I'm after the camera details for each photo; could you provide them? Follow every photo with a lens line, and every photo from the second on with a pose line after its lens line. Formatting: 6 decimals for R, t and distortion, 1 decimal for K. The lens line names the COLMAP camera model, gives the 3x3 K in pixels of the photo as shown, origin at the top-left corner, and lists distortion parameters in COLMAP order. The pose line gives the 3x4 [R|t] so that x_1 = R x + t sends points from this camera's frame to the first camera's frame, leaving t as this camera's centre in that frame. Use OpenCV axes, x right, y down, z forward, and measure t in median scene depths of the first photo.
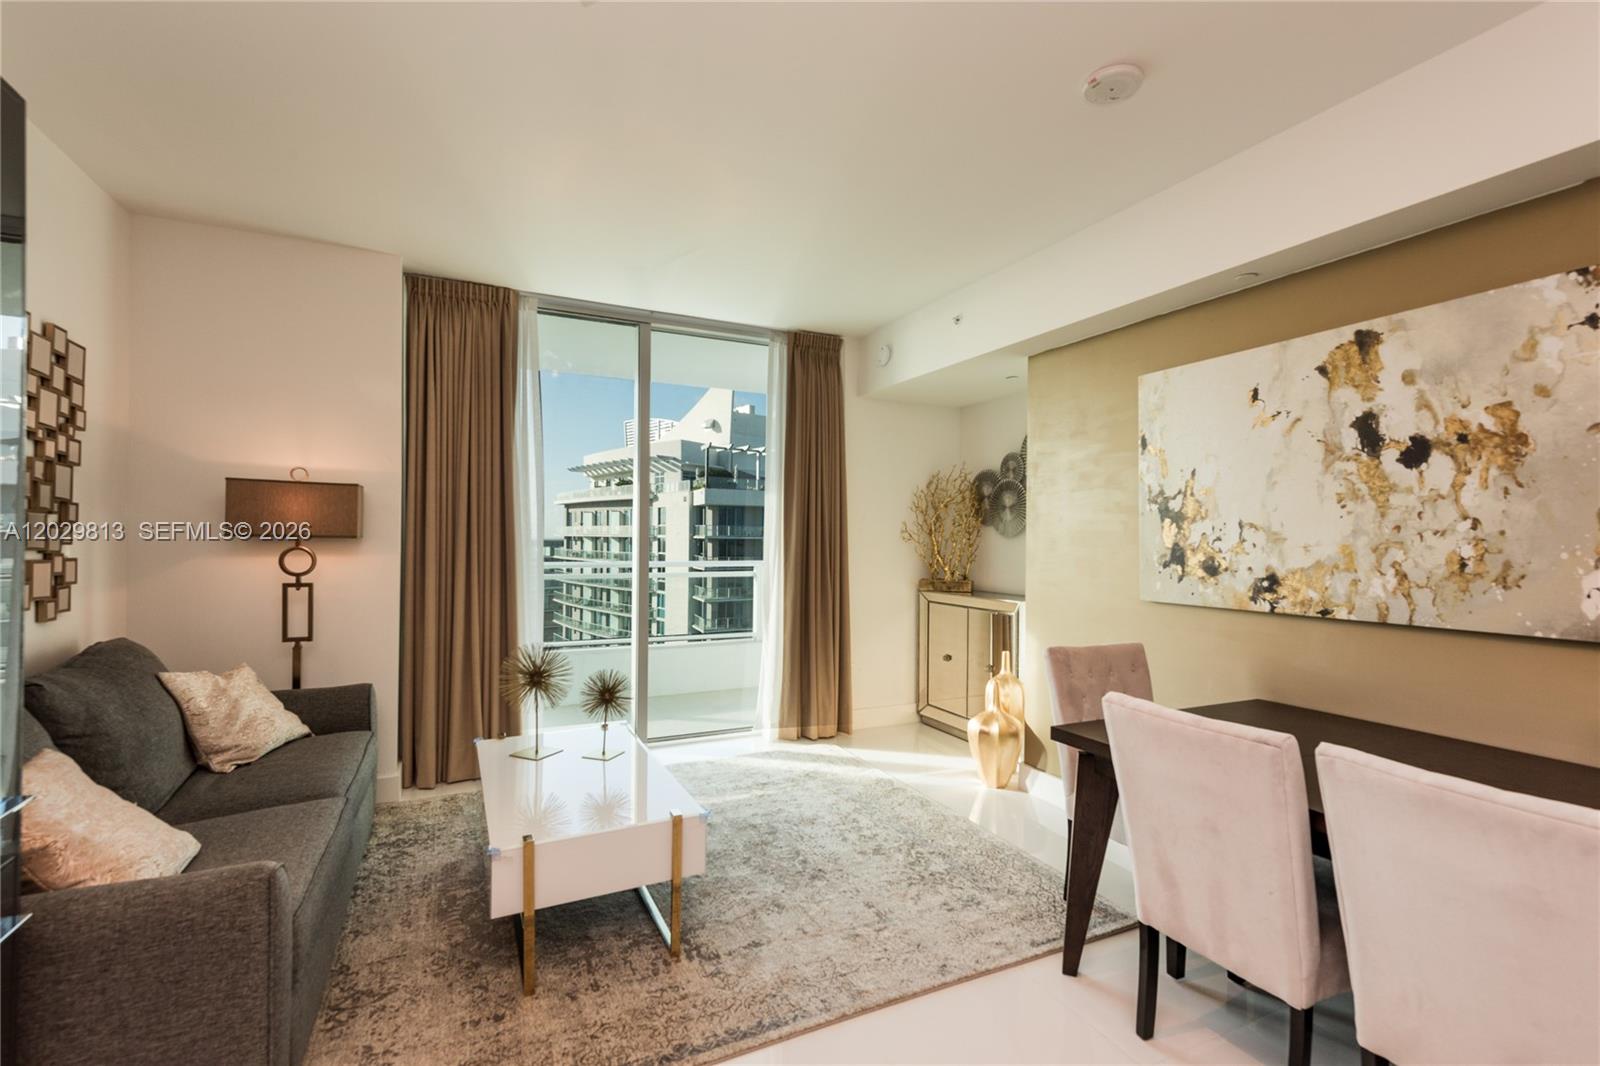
lens RADIAL K [[720.5, 0, 800.0], [0, 720.5, 533.0], [0, 0, 1]] dist [0.019064, -0.000202]
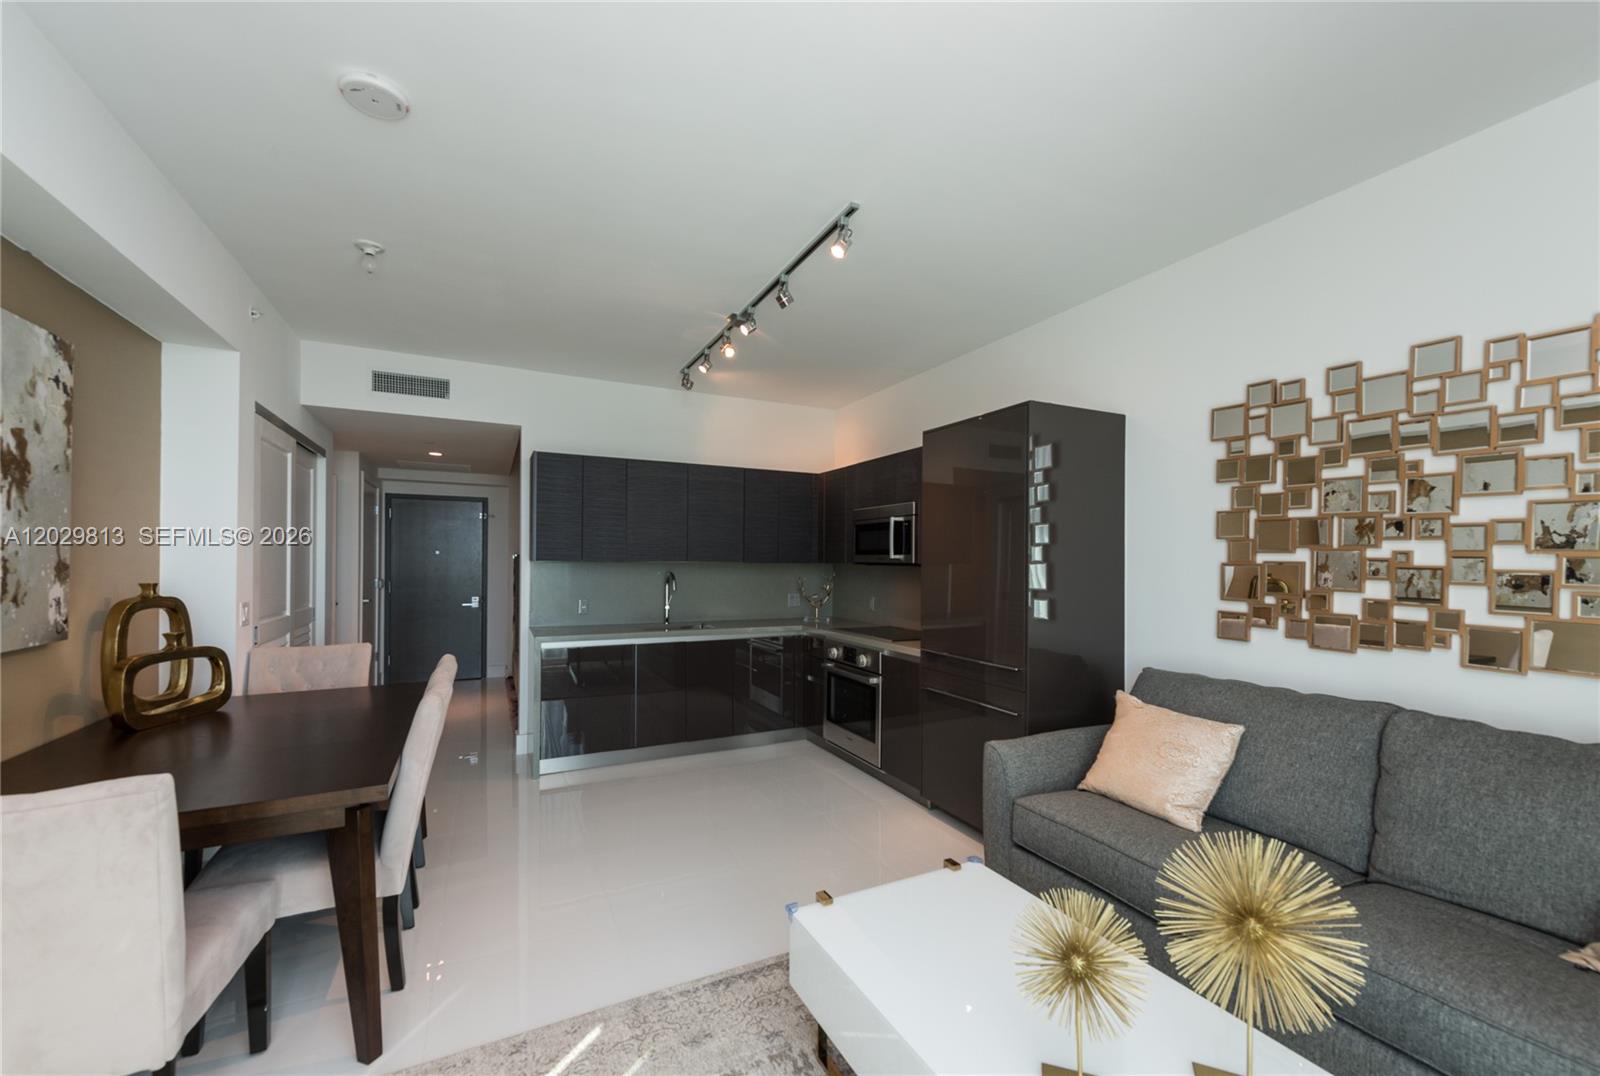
lens RADIAL K [[635.8, 0, 807.6], [0, 635.8, 559.5], [0, 0, 1]] dist [0.014405, -0.004150]
pose [[-0.999632, -0.015204, -0.022453, -0.112827], [-0.015020, 0.999852, -0.008336, -0.000497], [0.022577, -0.007996, -0.999713, 1.524375]]
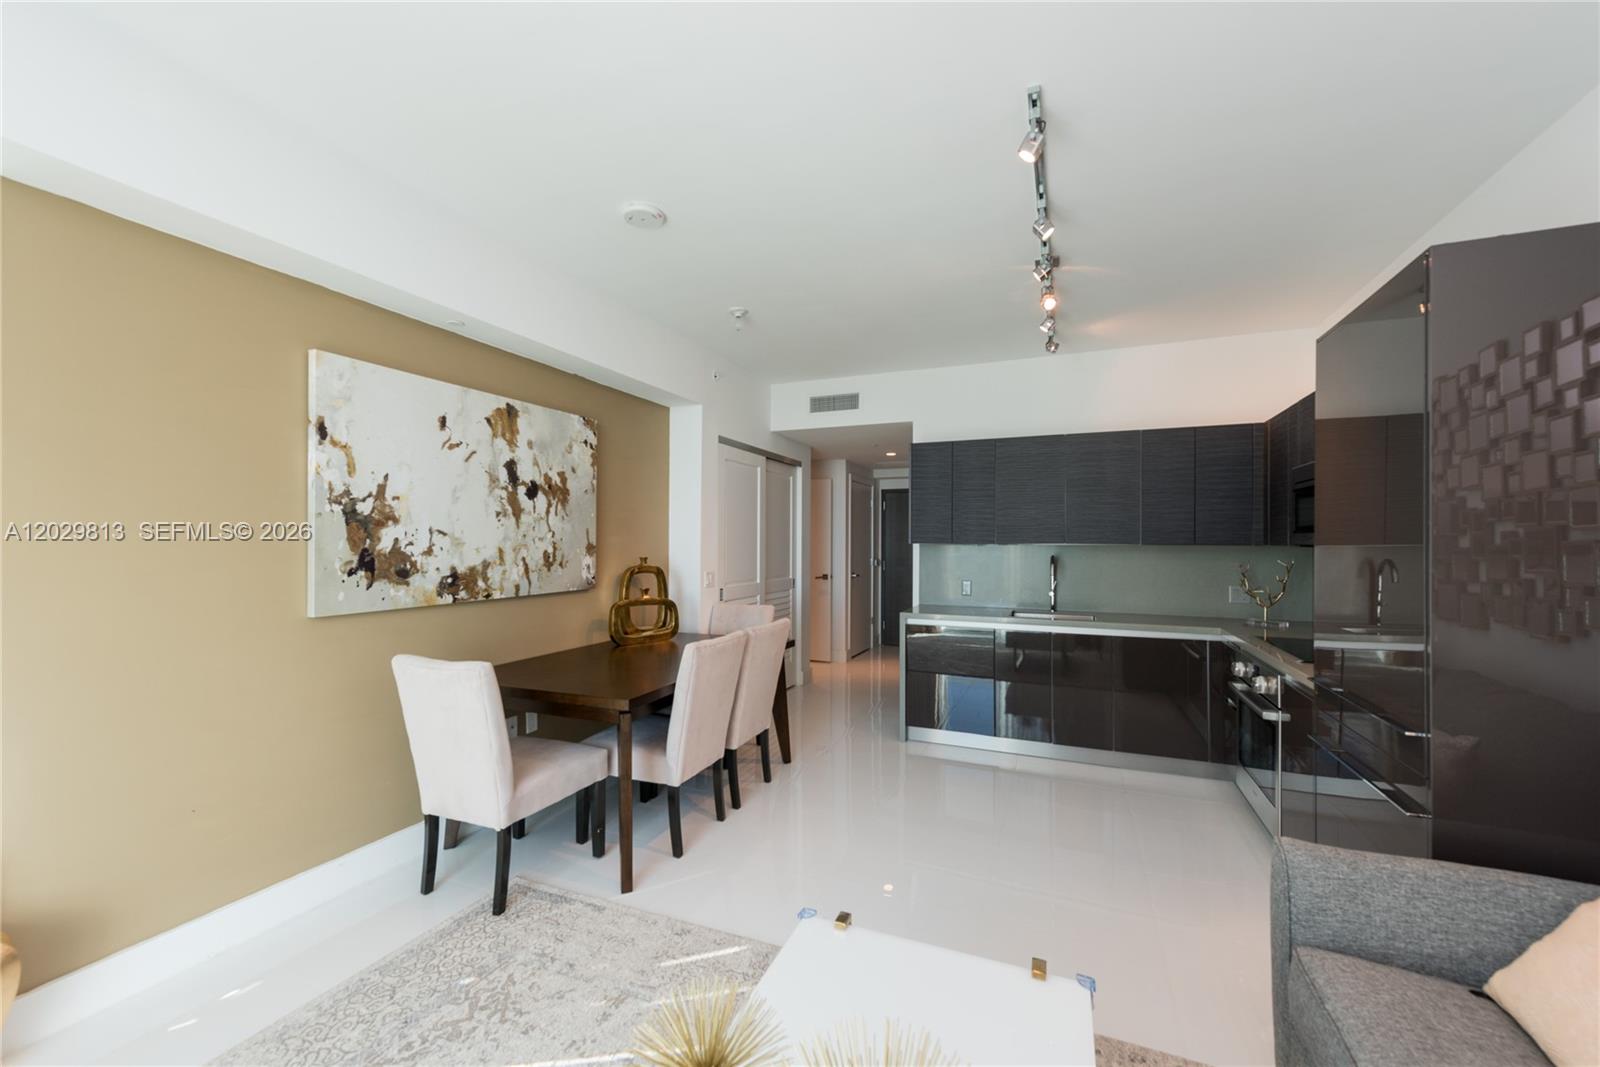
lens RADIAL K [[627.6, 0, 807.2], [0, 627.6, 539.0], [0, 0, 1]] dist [0.017173, -0.006484]
pose [[-0.671767, -0.006217, 0.740737, -0.547037], [-0.012422, 0.999919, -0.002872, -0.003410], [-0.740659, -0.011131, -0.671789, 1.282491]]
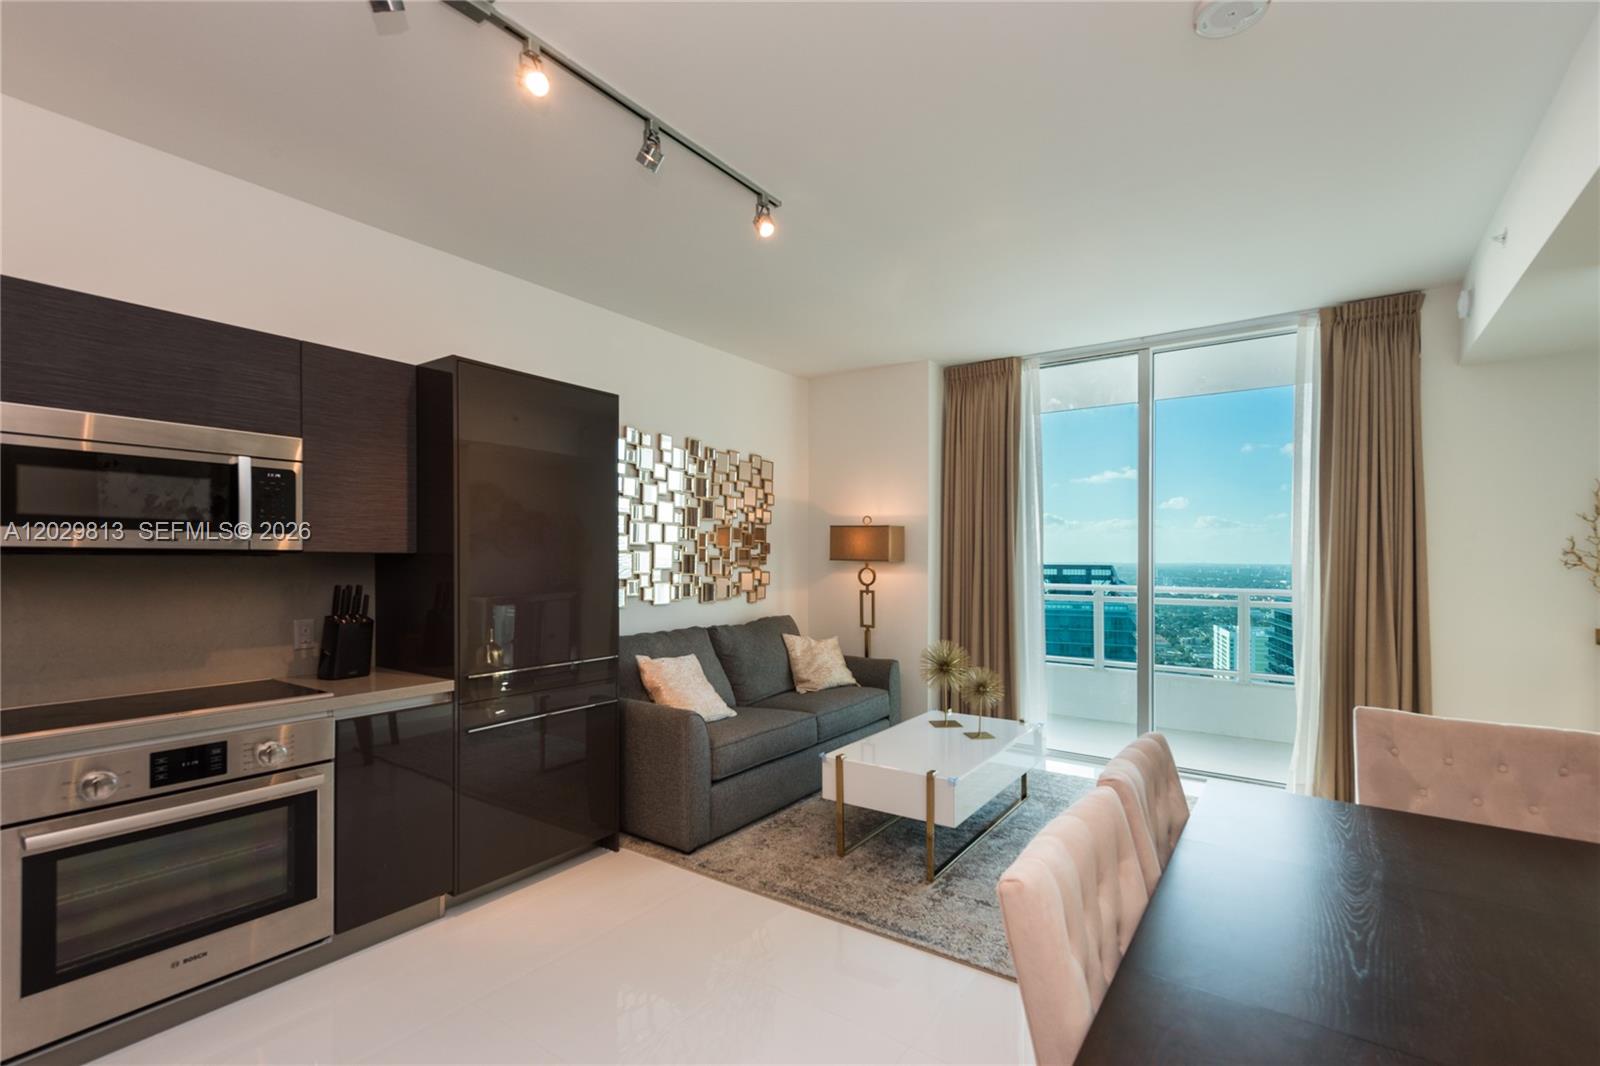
lens RADIAL K [[725.7, 0, 804.6], [0, 725.7, 562.3], [0, 0, 1]] dist [0.019929, -0.000129]
pose [[0.490525, -0.000170, -0.871427, 0.744524], [0.002841, 0.999995, 0.001404, 0.007464], [0.871422, -0.003164, 0.490523, 0.142942]]
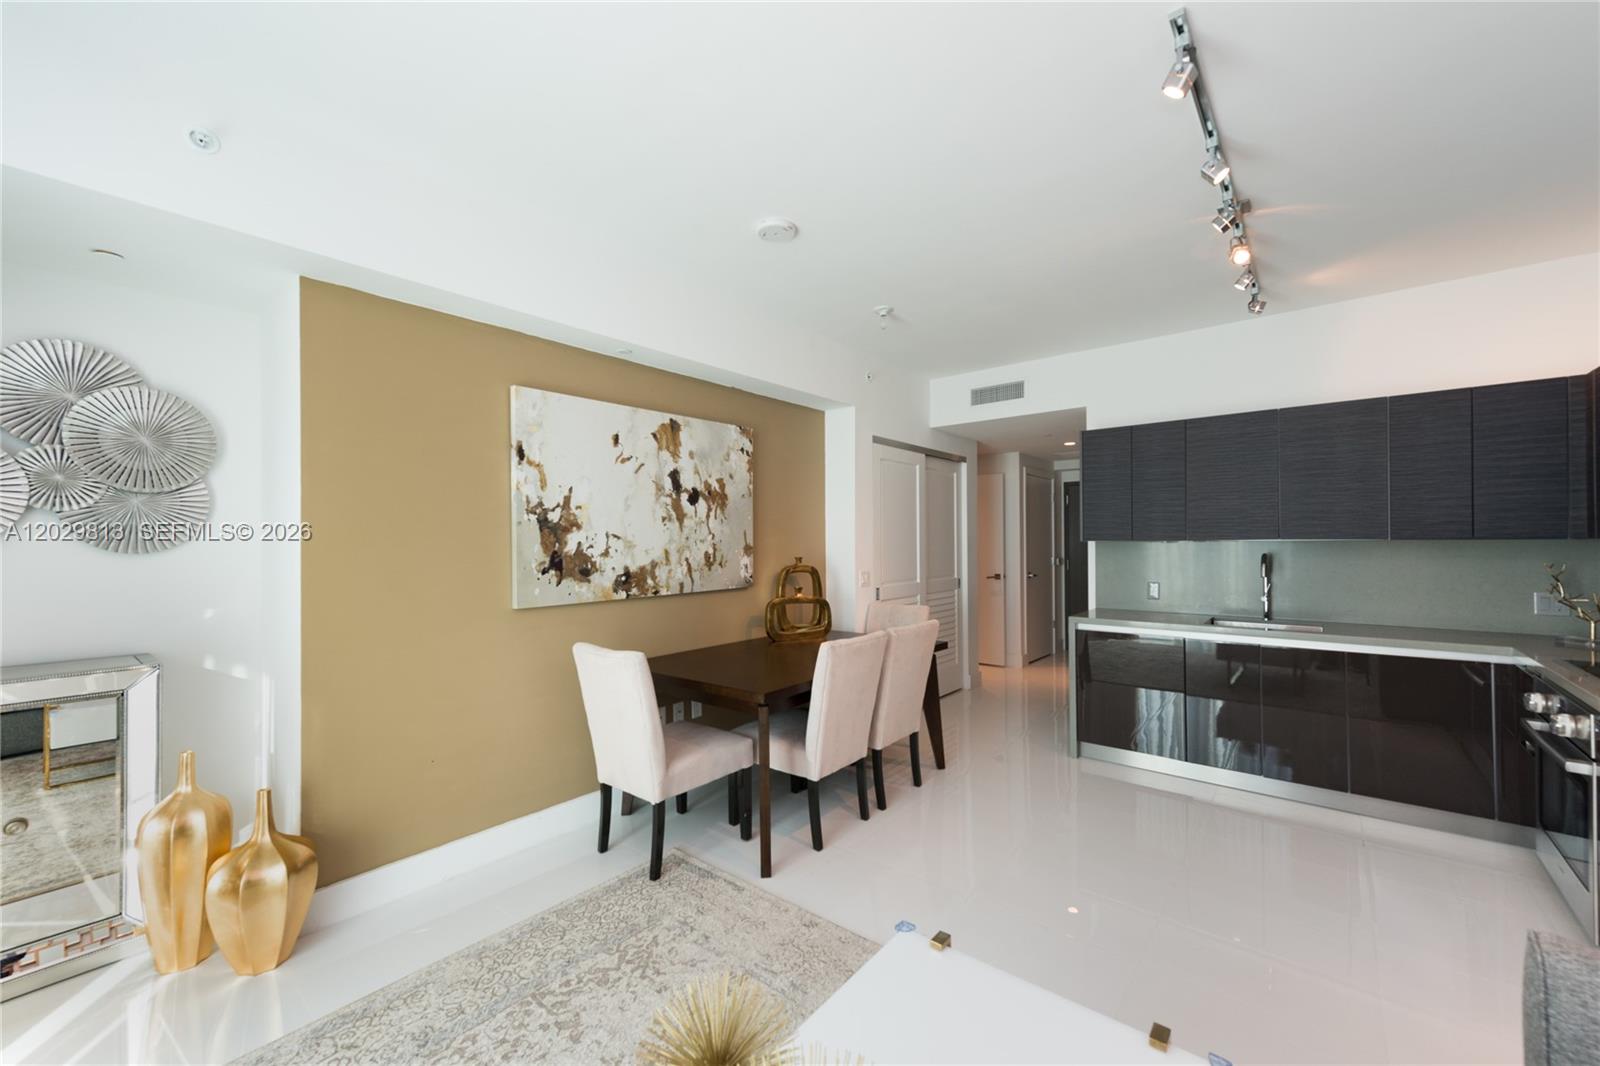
lens RADIAL K [[626.0, 0, 807.3], [0, 626.0, 537.7], [0, 0, 1]] dist [0.014567, -0.003535]
pose [[-0.425787, 0.000827, 0.904823, -0.589271], [-0.000170, 0.999999, -0.000994, -0.006158], [-0.904823, -0.000577, -0.425787, 1.205713]]
